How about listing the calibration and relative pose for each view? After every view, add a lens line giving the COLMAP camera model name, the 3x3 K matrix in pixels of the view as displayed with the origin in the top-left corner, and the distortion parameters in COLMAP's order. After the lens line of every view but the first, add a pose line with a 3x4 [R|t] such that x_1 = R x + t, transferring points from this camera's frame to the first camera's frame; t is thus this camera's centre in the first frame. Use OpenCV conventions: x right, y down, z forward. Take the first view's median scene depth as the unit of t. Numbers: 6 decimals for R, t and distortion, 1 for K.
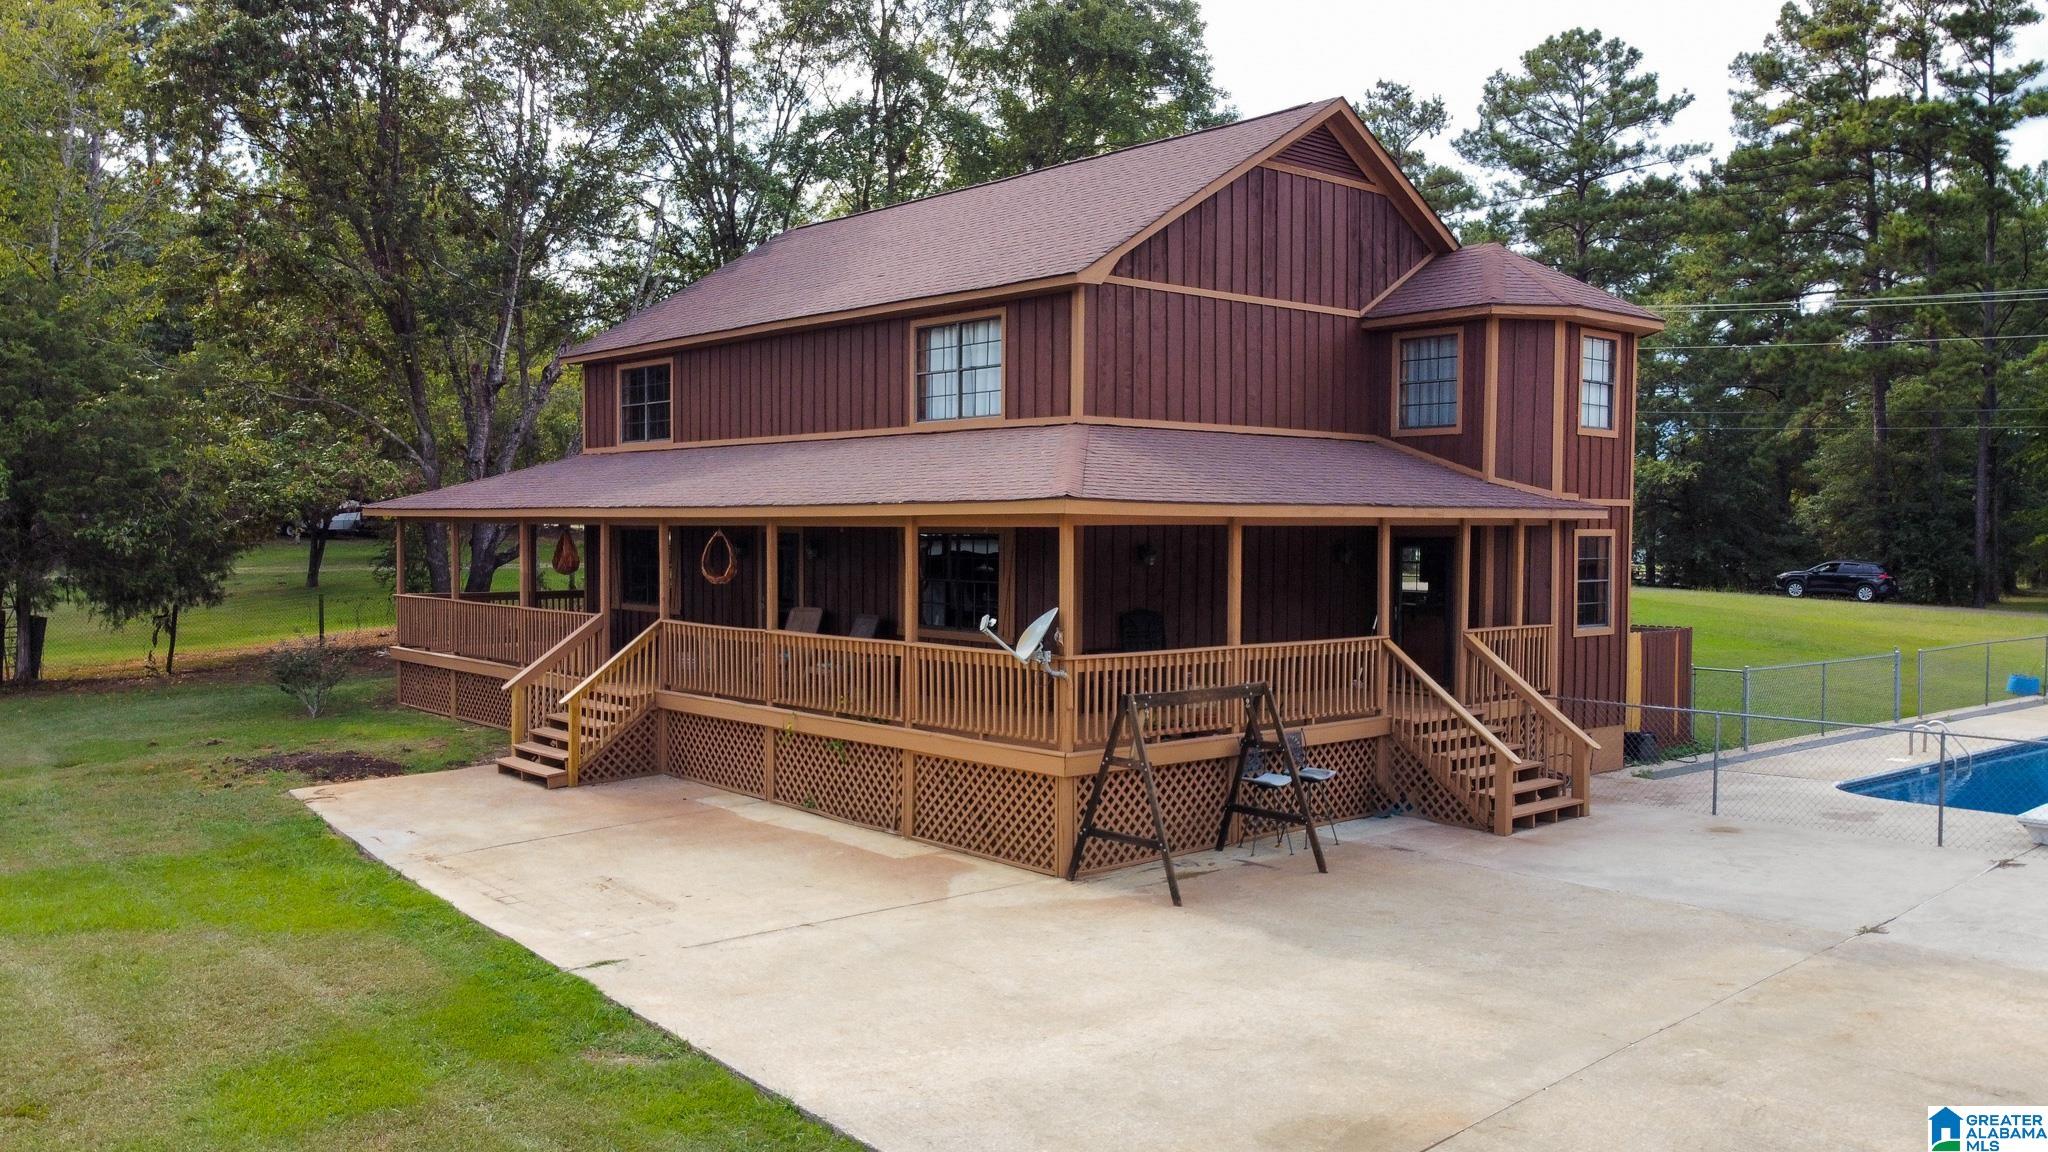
lens RADIAL K [[1565.5, 0, 1024.0], [0, 1565.5, 576.0], [0, 0, 1]] dist [-0.008018, 0.004924]
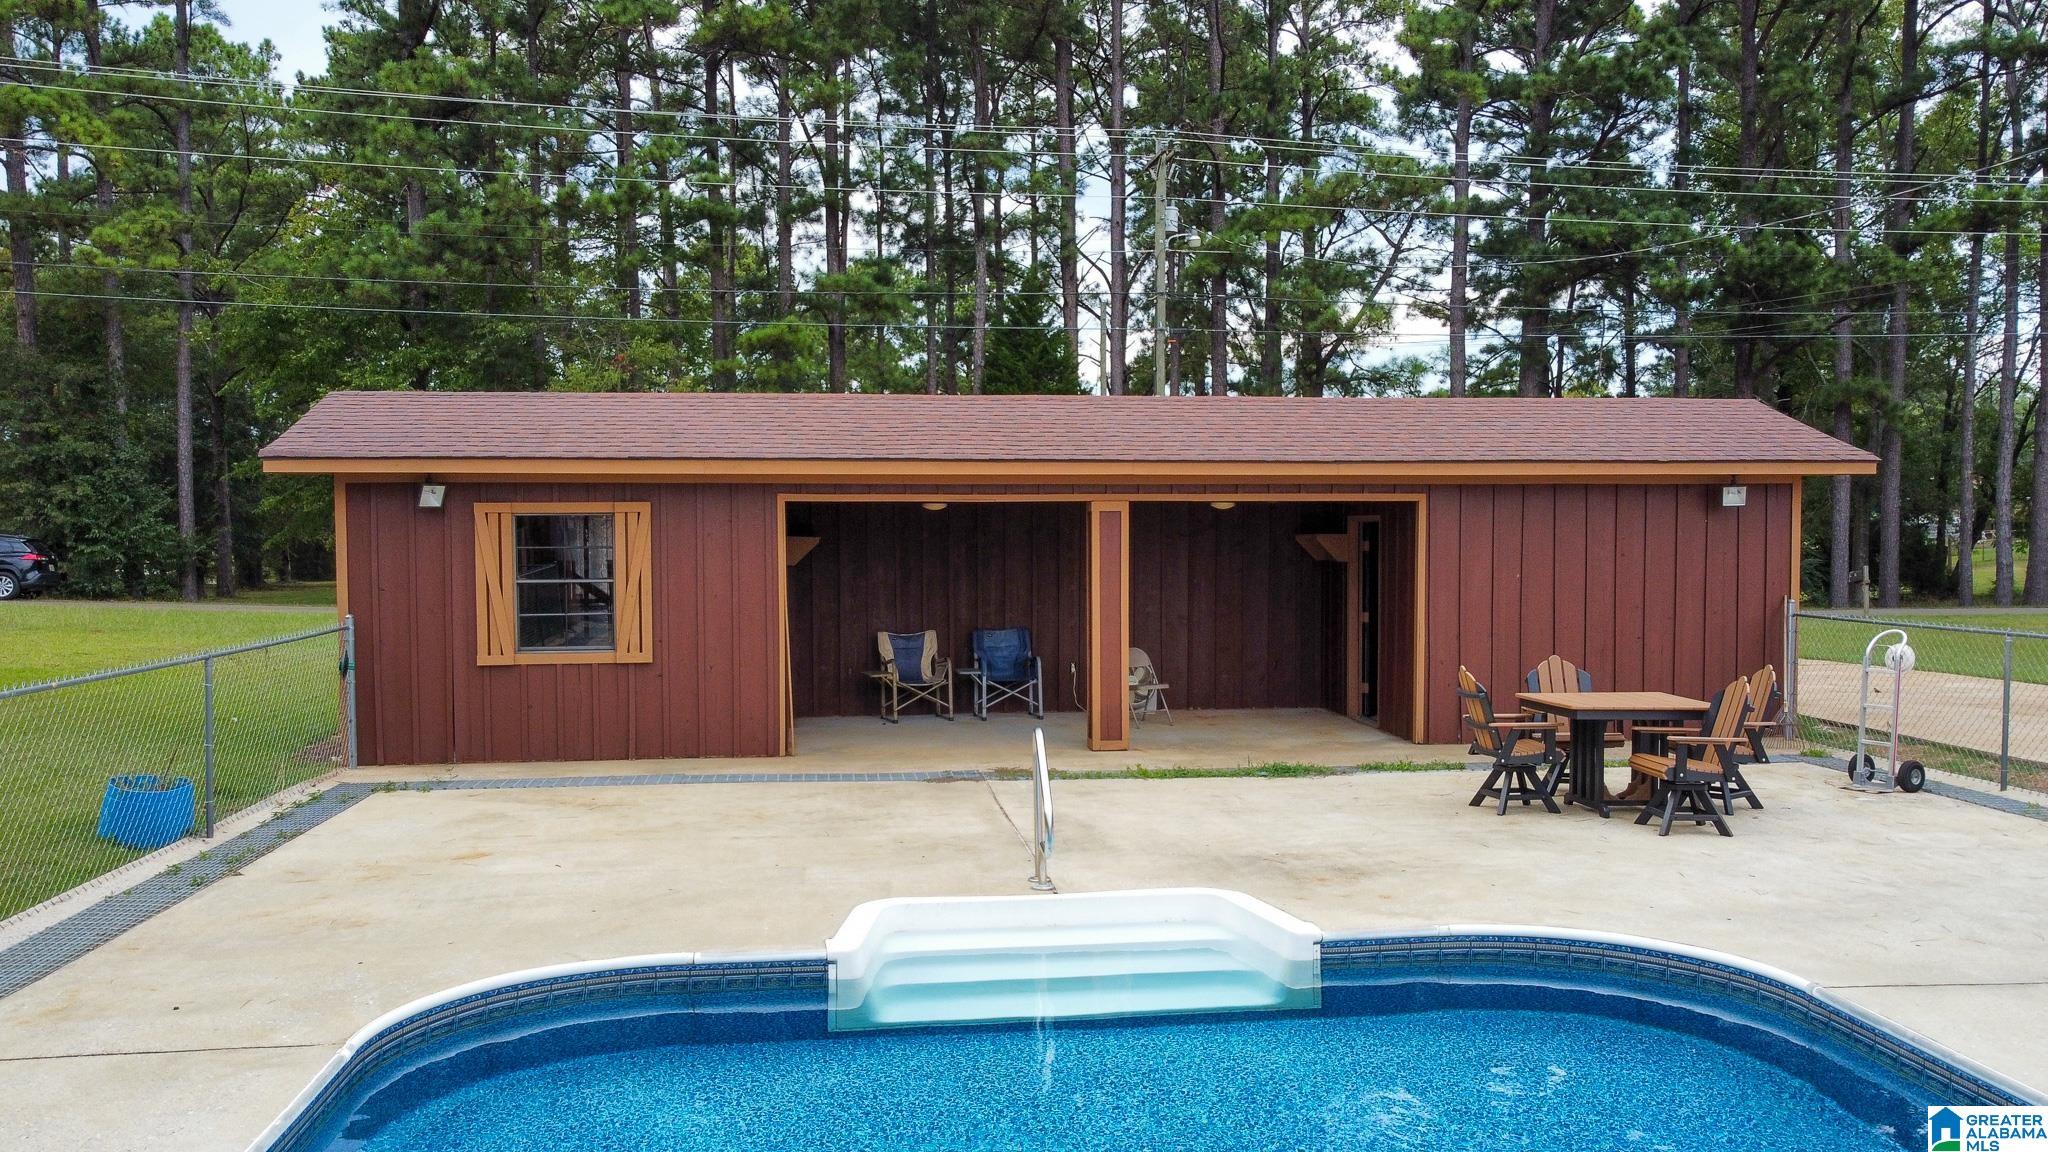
lens RADIAL K [[1565.5, 0, 1024.0], [0, 1565.5, 576.0], [0, 0, 1]] dist [-0.008018, 0.004924]
pose [[0.530247, -0.027799, 0.847387, 0.230749], [0.030358, 0.999444, 0.013791, 0.010819], [-0.847299, 0.018412, 0.530796, 0.334192]]
